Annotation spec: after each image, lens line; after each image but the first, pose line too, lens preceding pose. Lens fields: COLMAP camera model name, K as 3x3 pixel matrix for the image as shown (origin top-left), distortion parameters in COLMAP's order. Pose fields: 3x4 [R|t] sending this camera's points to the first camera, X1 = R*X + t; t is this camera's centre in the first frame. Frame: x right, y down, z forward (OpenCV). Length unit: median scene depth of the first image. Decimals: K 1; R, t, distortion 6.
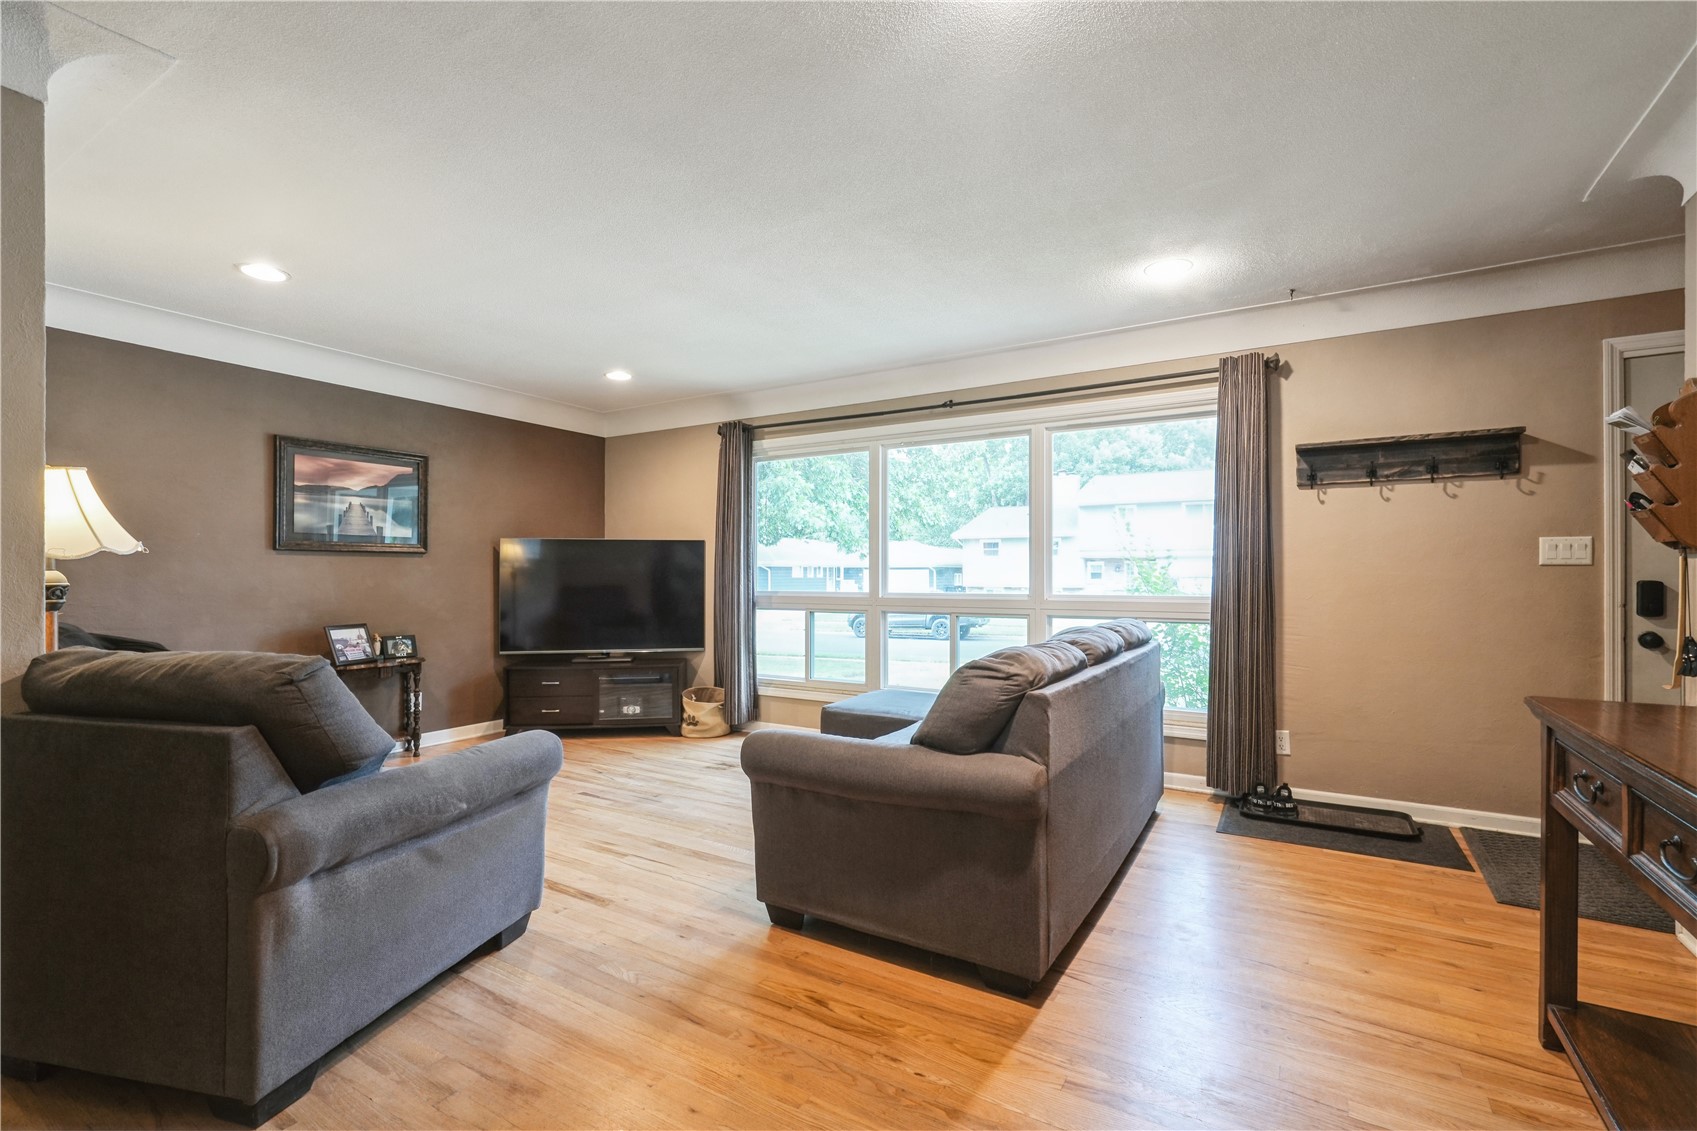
lens RADIAL K [[768.2, 0, 847.0], [0, 768.2, 569.6], [0, 0, 1]] dist [-0.001823, -0.000418]
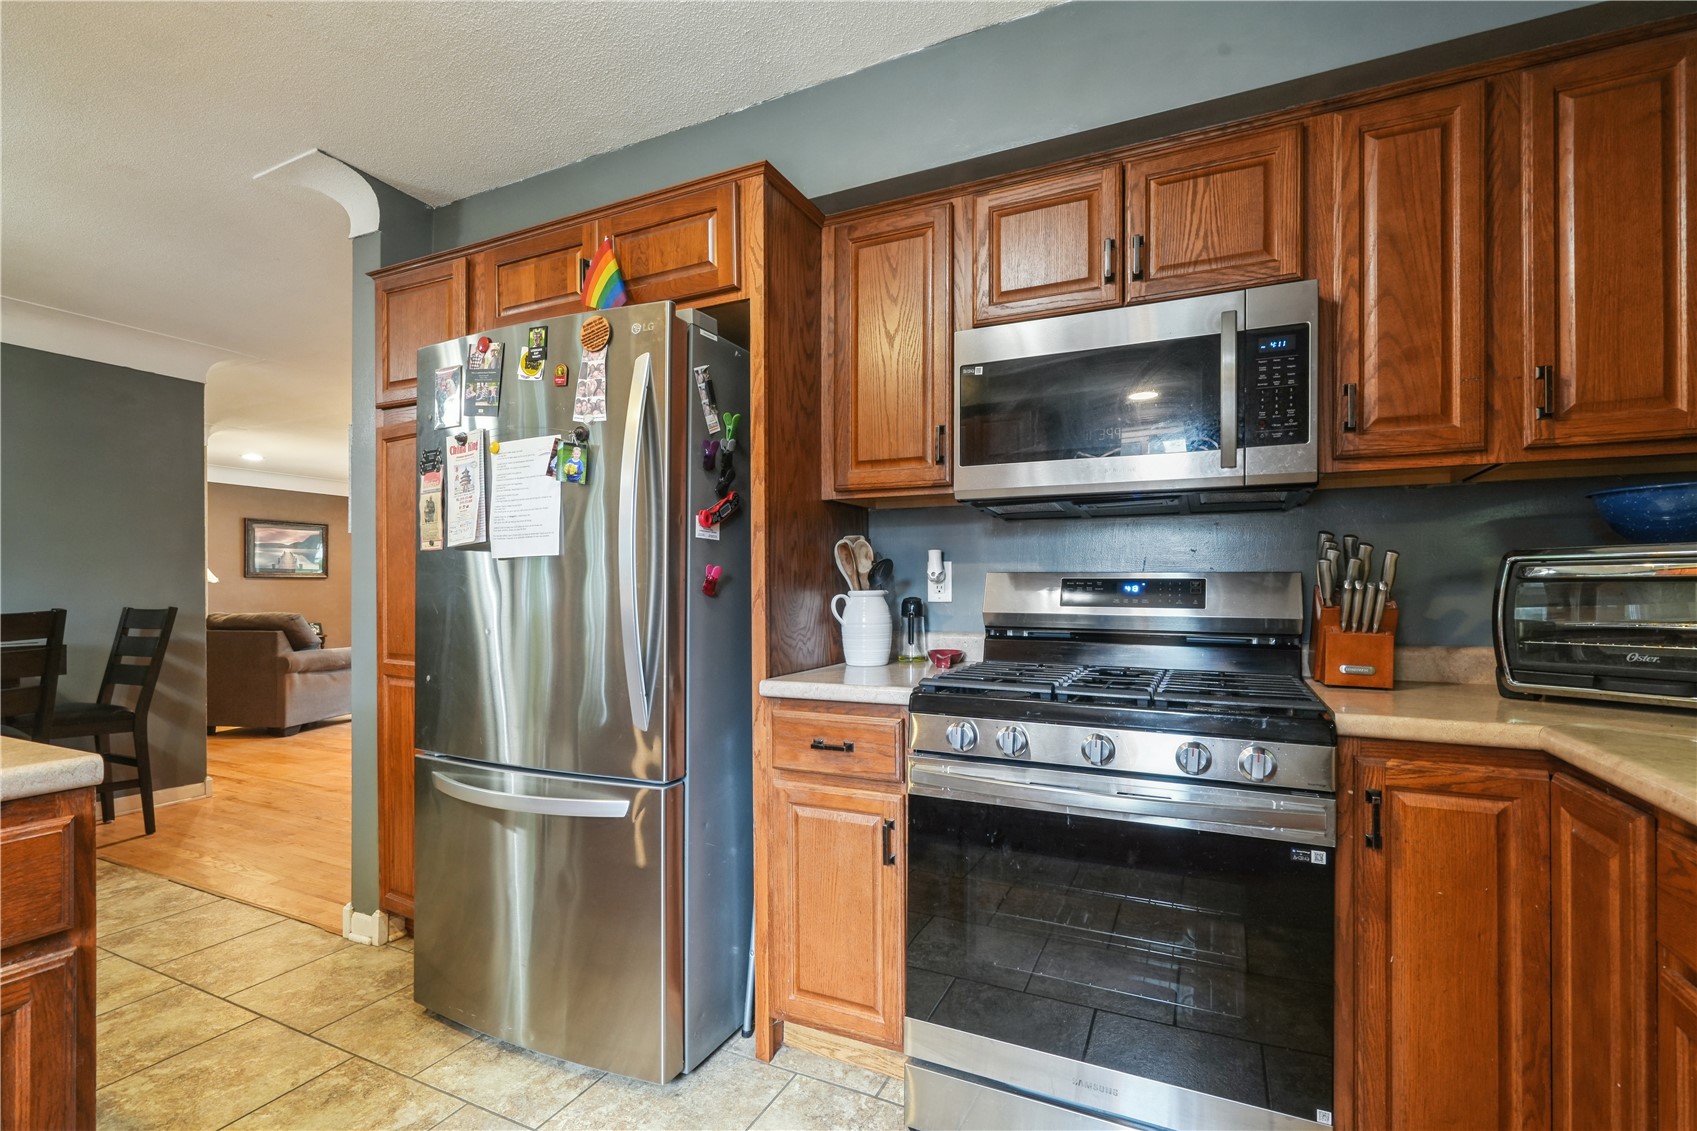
lens RADIAL K [[768.2, 0, 851.8], [0, 768.2, 577.8], [0, 0, 1]] dist [-0.001823, -0.000418]
pose [[0.994467, -0.003624, 0.104985, 0.558574], [0.004310, 0.999971, -0.006304, -0.006501], [-0.104959, 0.006722, 0.994454, -1.056608]]
